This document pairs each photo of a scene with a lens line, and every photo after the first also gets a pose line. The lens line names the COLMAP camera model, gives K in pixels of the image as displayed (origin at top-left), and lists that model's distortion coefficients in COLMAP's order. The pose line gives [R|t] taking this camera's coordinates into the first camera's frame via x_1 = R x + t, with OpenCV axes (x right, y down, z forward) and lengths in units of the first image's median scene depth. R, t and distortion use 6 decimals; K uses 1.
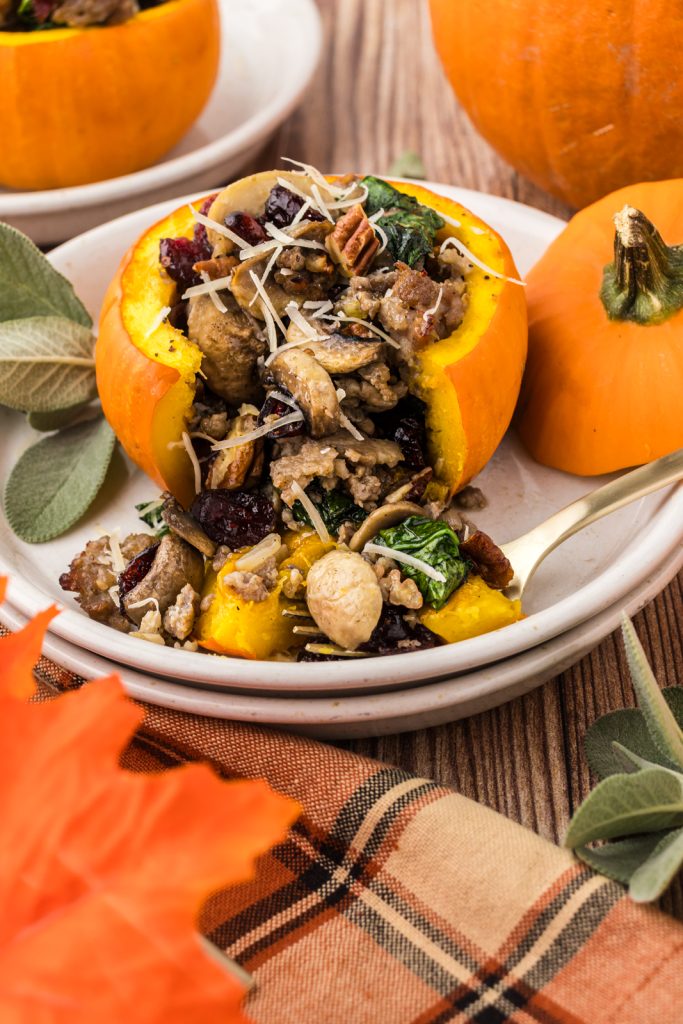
lens RADIAL K [[2362.4, 0, 340.5], [0, 2362.4, 512.3], [0, 0, 1]] dist [-0.114170, 0.000000]
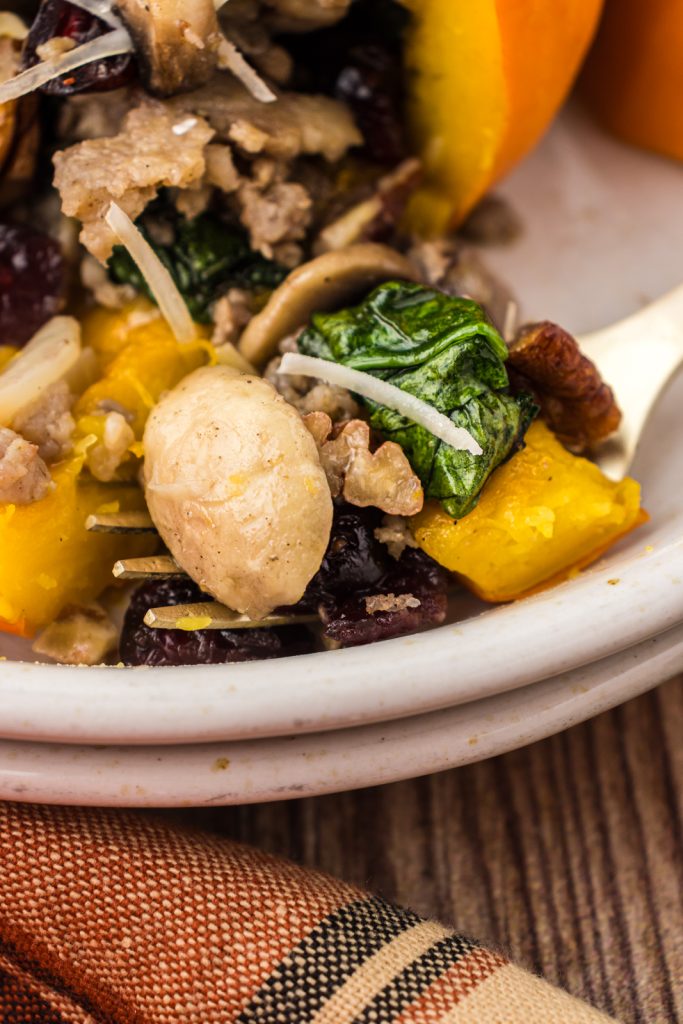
lens RADIAL K [[2362.4, 0, 343.9], [0, 2362.4, 510.7], [0, 0, 1]] dist [-0.114170, 0.000000]
pose [[0.995877, -0.007058, 0.090444, -0.016897], [-0.008836, 0.984682, 0.174134, -0.032471], [-0.090287, -0.174215, 0.980560, 0.582229]]
